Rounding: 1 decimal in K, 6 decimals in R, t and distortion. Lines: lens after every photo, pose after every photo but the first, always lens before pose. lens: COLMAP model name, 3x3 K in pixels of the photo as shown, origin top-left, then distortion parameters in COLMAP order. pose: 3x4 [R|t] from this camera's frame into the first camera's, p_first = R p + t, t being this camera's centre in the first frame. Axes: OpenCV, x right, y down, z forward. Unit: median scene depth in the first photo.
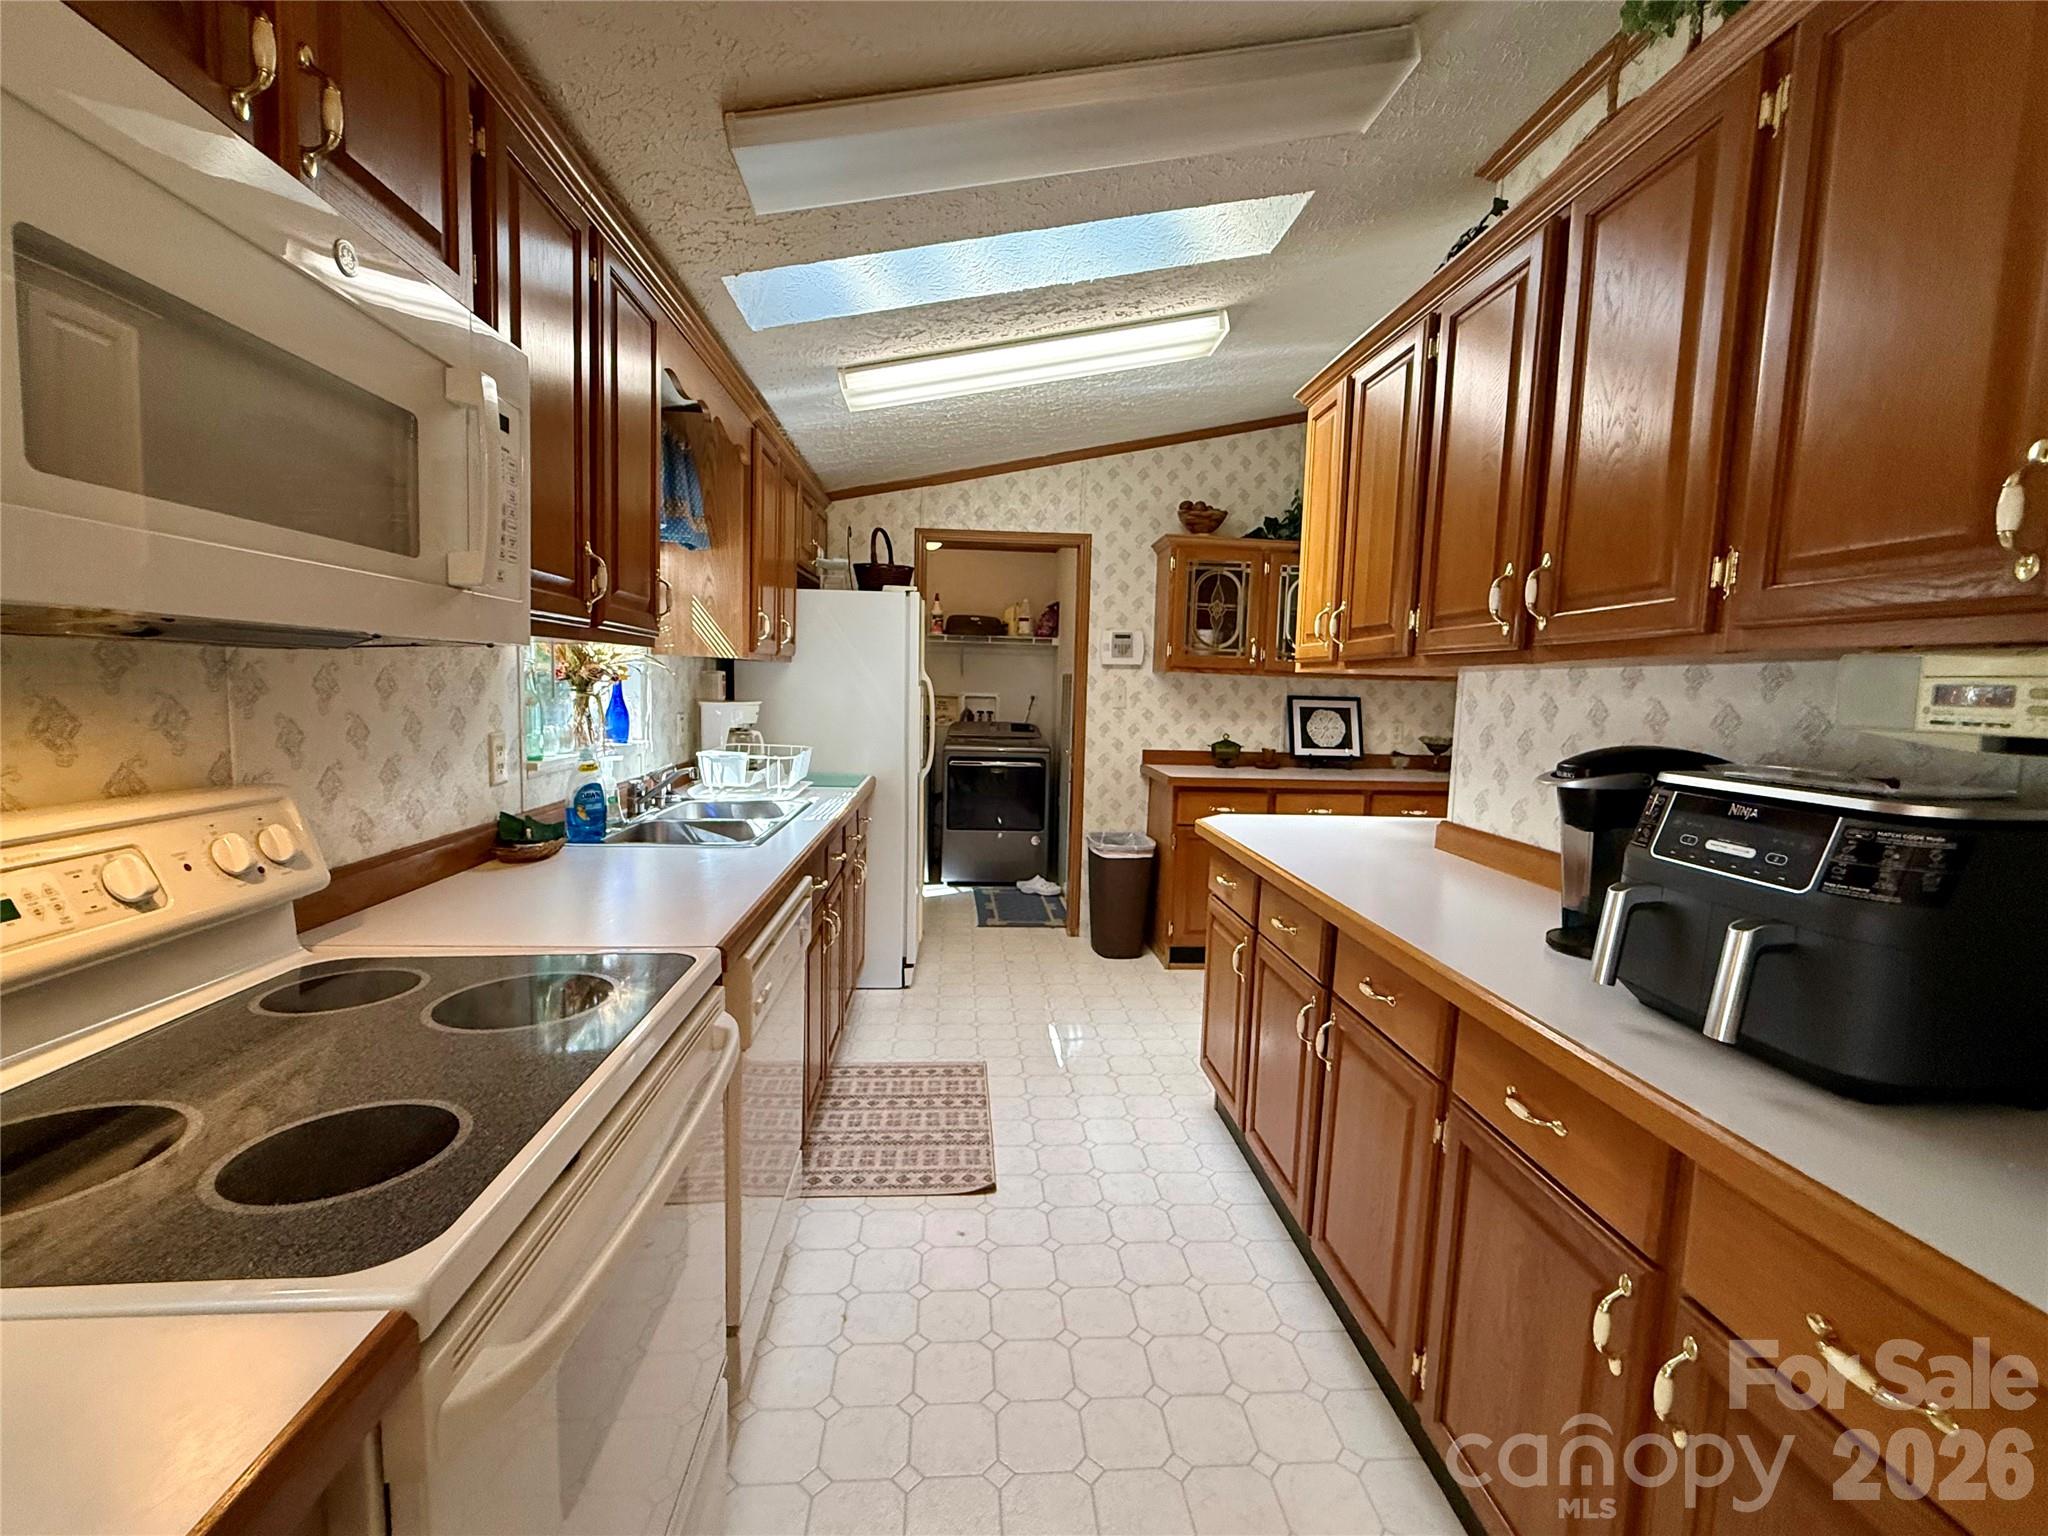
lens RADIAL K [[888.5, 0, 1034.0], [0, 888.5, 766.6], [0, 0, 1]] dist [0.000213, -0.000087]
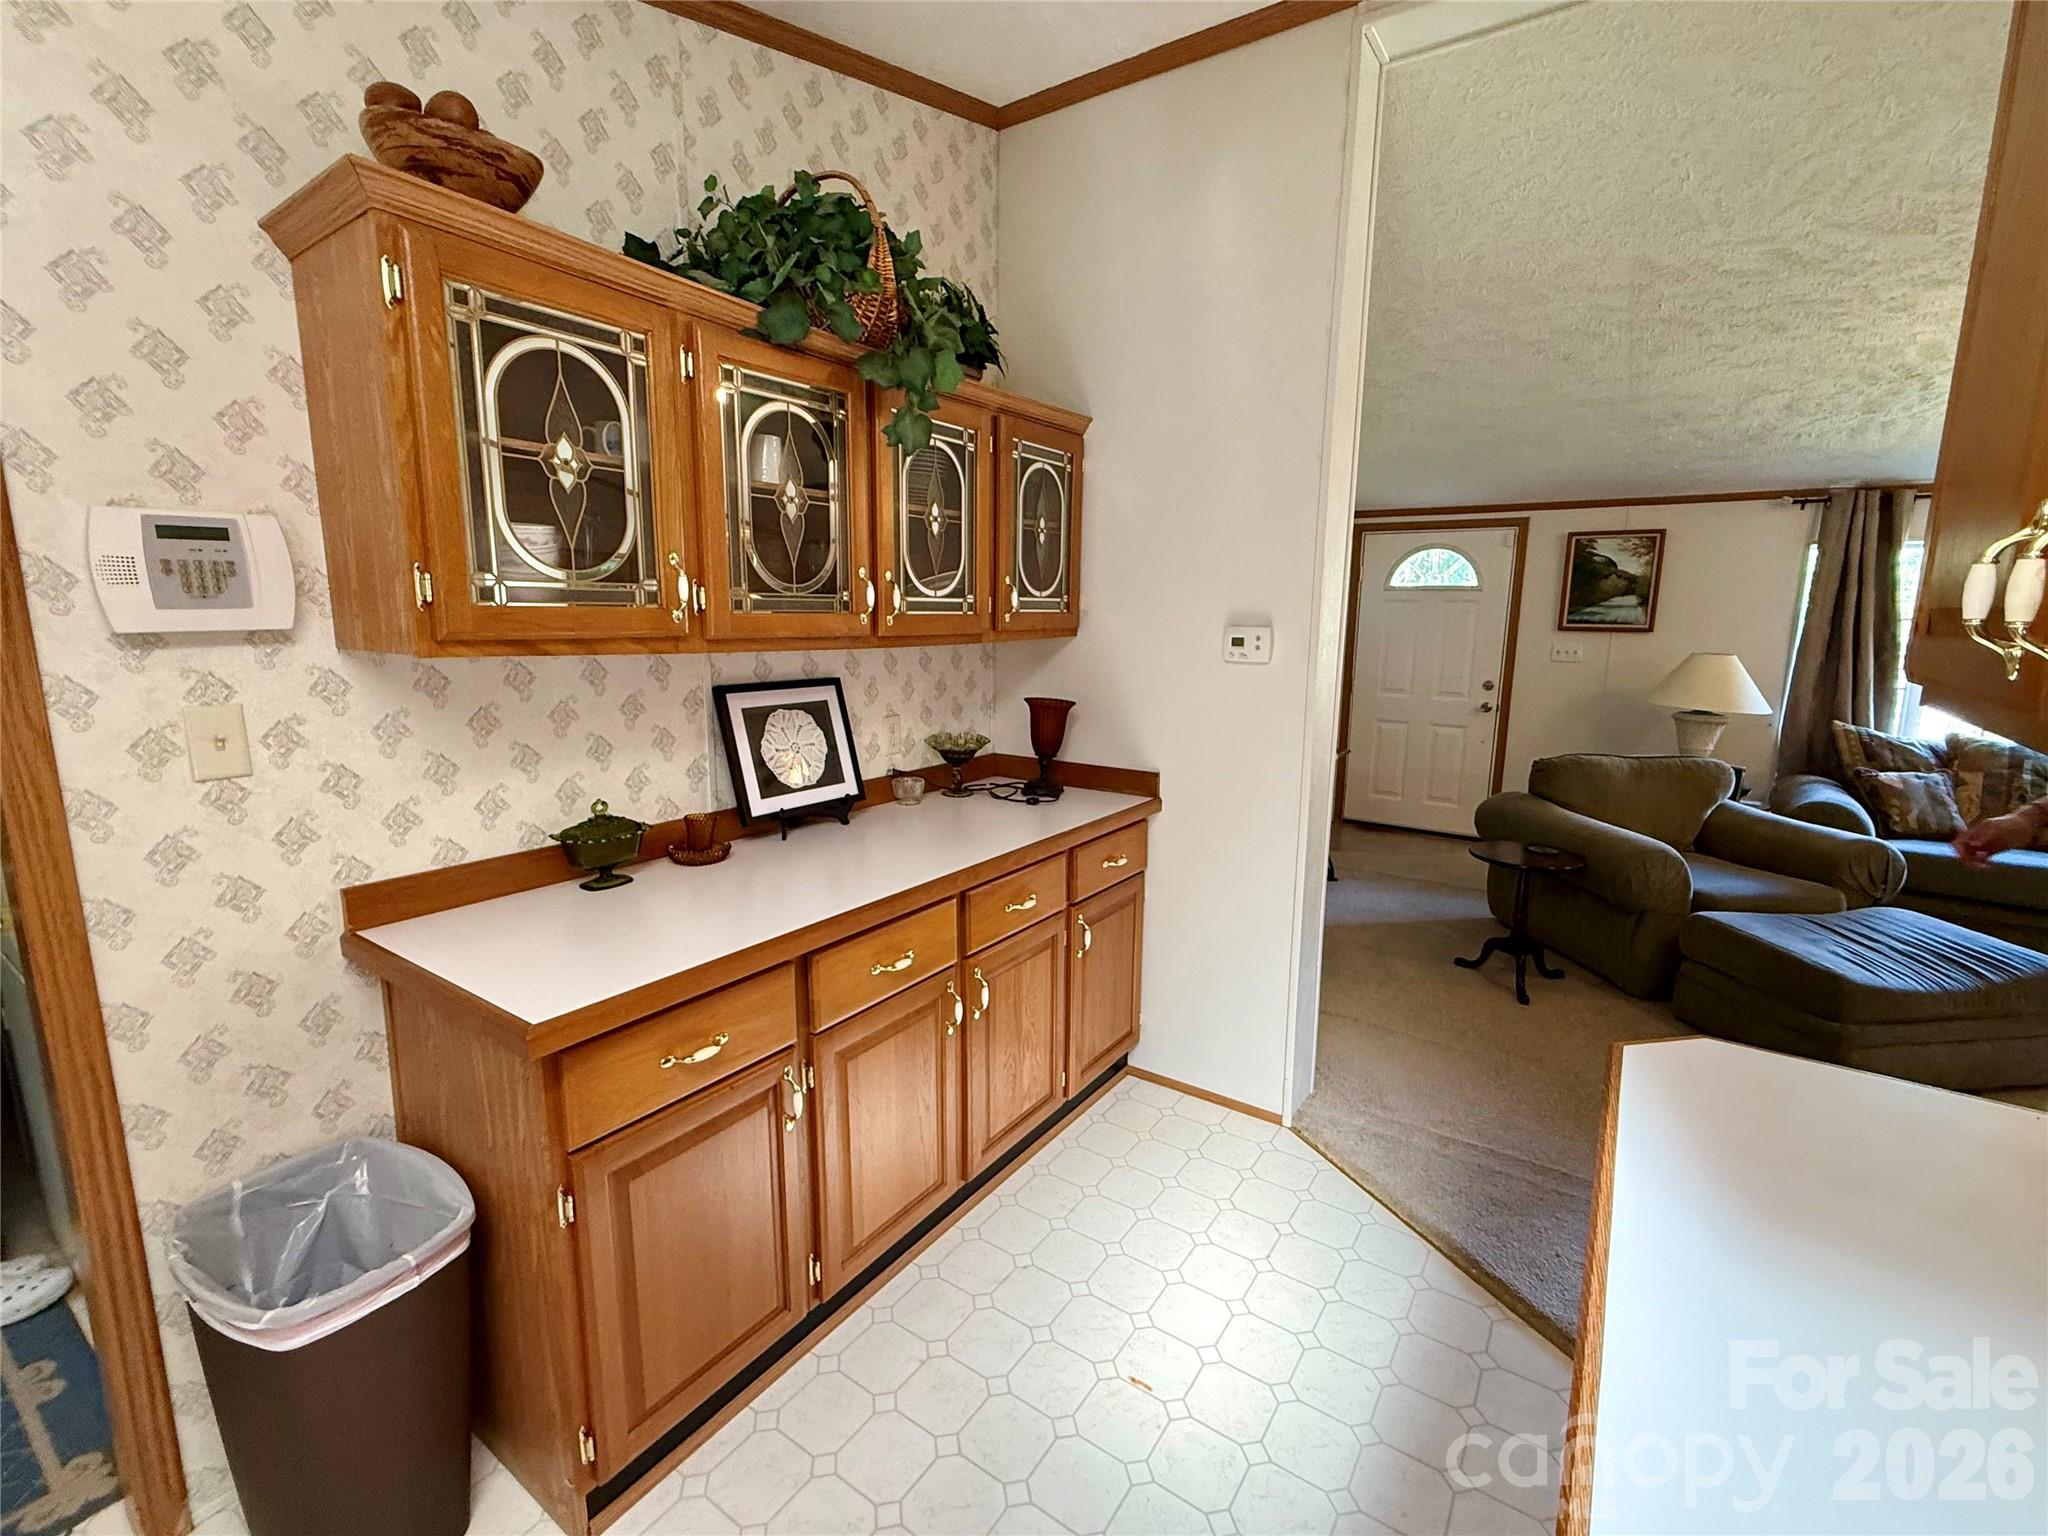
lens RADIAL K [[888.5, 0, 1021.2], [0, 888.5, 769.1], [0, 0, 1]] dist [0.000213, -0.000087]
pose [[0.634631, -0.154415, 0.757231, 0.040354], [0.077583, 0.987615, 0.136373, -0.088272], [-0.768911, -0.027799, 0.638751, 0.600065]]
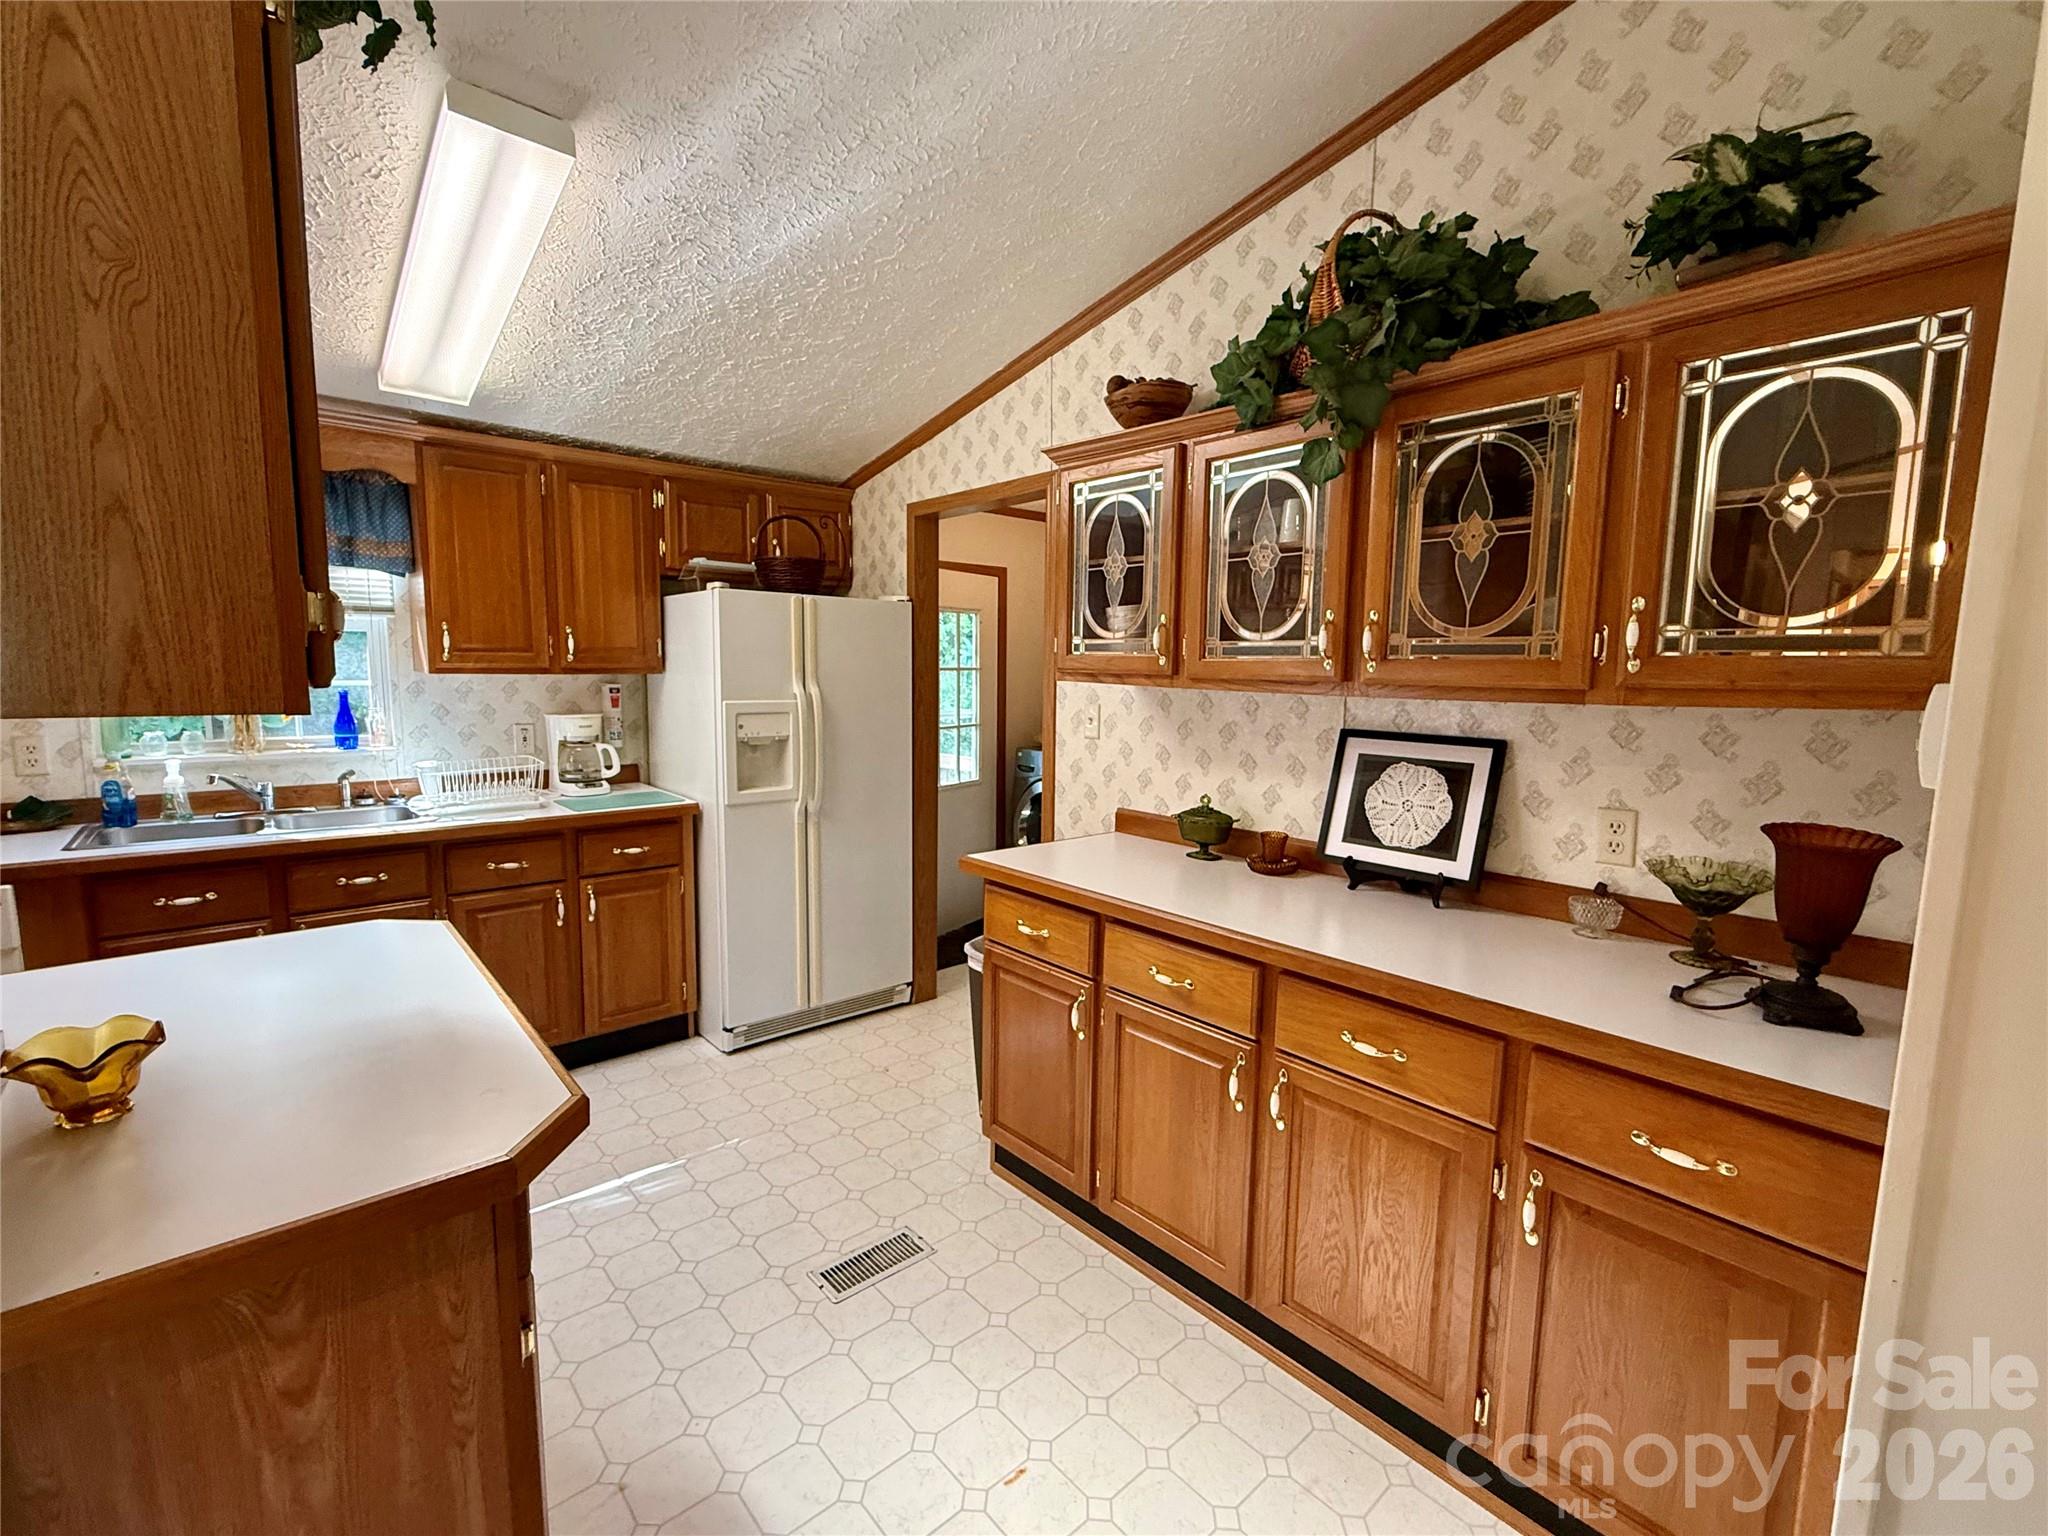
lens RADIAL K [[888.5, 0, 1030.8], [0, 888.5, 760.6], [0, 0, 1]] dist [0.000213, -0.000087]
pose [[0.603460, 0.067861, -0.794500, 0.570393], [-0.078196, 0.996606, 0.025731, -0.062505], [0.793550, 0.046599, 0.606719, 0.579775]]
